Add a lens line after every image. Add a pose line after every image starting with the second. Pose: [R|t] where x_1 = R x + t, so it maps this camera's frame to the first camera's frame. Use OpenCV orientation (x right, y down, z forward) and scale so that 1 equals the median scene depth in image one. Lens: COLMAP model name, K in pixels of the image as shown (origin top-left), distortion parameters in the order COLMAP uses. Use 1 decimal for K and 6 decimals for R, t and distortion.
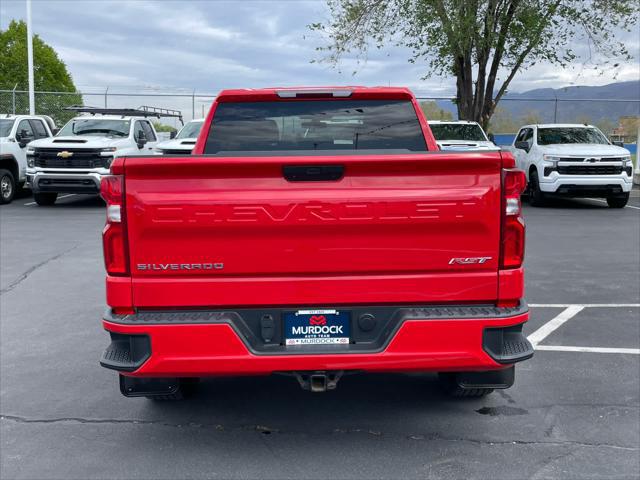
lens RADIAL K [[708.8, 0, 328.2], [0, 708.8, 228.3], [0, 0, 1]] dist [0.064398, 0.000000]
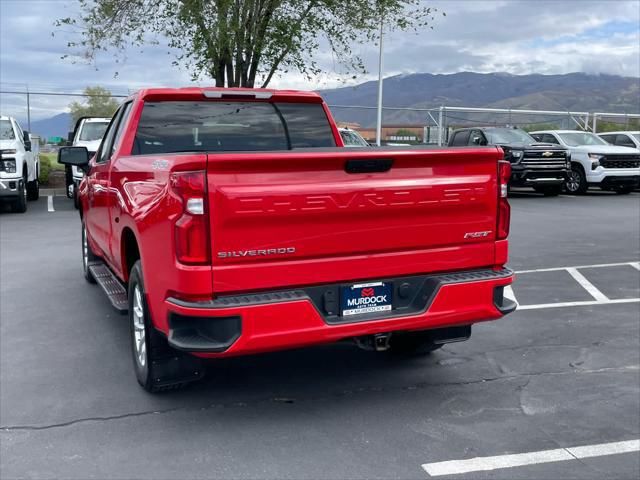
lens RADIAL K [[708.8, 0, 328.7], [0, 708.8, 236.5], [0, 0, 1]] dist [0.064398, 0.000000]
pose [[0.923014, -0.050367, 0.381455, -0.485872], [0.047254, 0.998729, 0.017530, 0.013640], [-0.381853, 0.001845, 0.924221, -0.052371]]
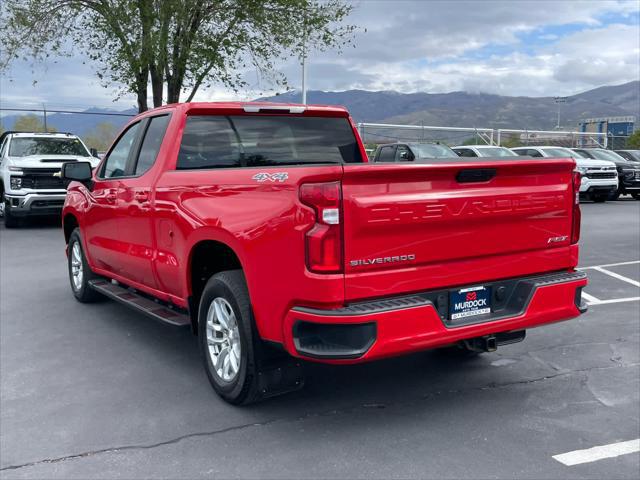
lens RADIAL K [[708.8, 0, 332.6], [0, 708.8, 235.0], [0, 0, 1]] dist [0.064398, 0.000000]
pose [[0.852979, -0.060298, 0.518450, -0.800497], [0.068995, 0.997614, 0.002513, 0.004497], [-0.517365, 0.033627, 0.855104, 0.067222]]
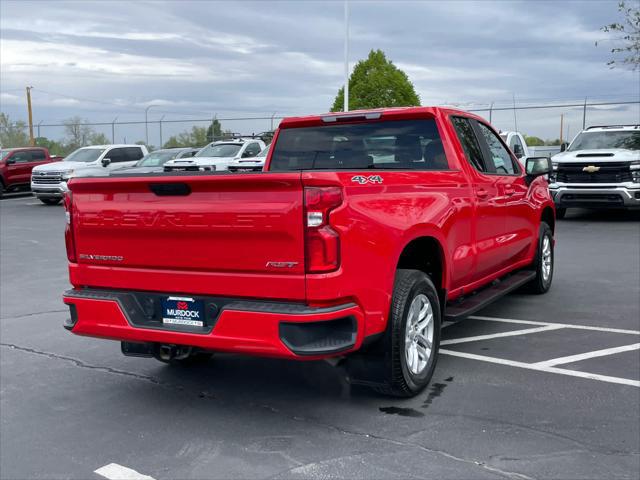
lens RADIAL K [[708.8, 0, 325.6], [0, 708.8, 239.2], [0, 0, 1]] dist [0.064398, 0.000000]
pose [[0.871679, 0.036073, -0.488748, 0.777373], [-0.037087, 0.999283, 0.007608, -0.007333], [0.488672, 0.011495, 0.872392, 0.015435]]
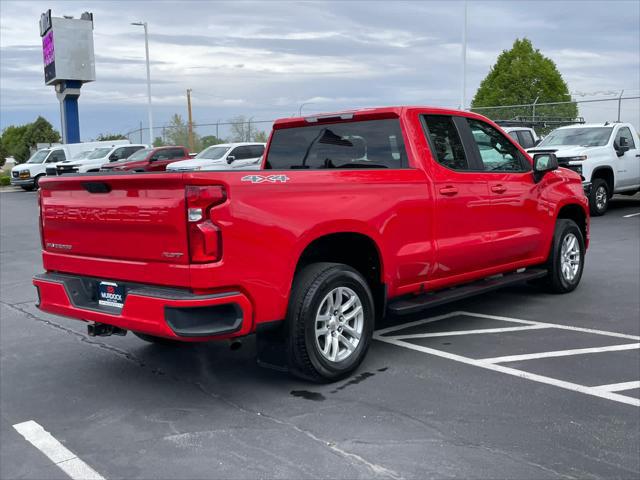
lens RADIAL K [[708.8, 0, 324.9], [0, 708.8, 241.4], [0, 0, 1]] dist [0.064398, 0.000000]
pose [[0.743036, 0.055952, -0.666908, 1.197006], [-0.049992, 0.998355, 0.028061, -0.028625], [0.667382, 0.012490, 0.744611, 0.198707]]
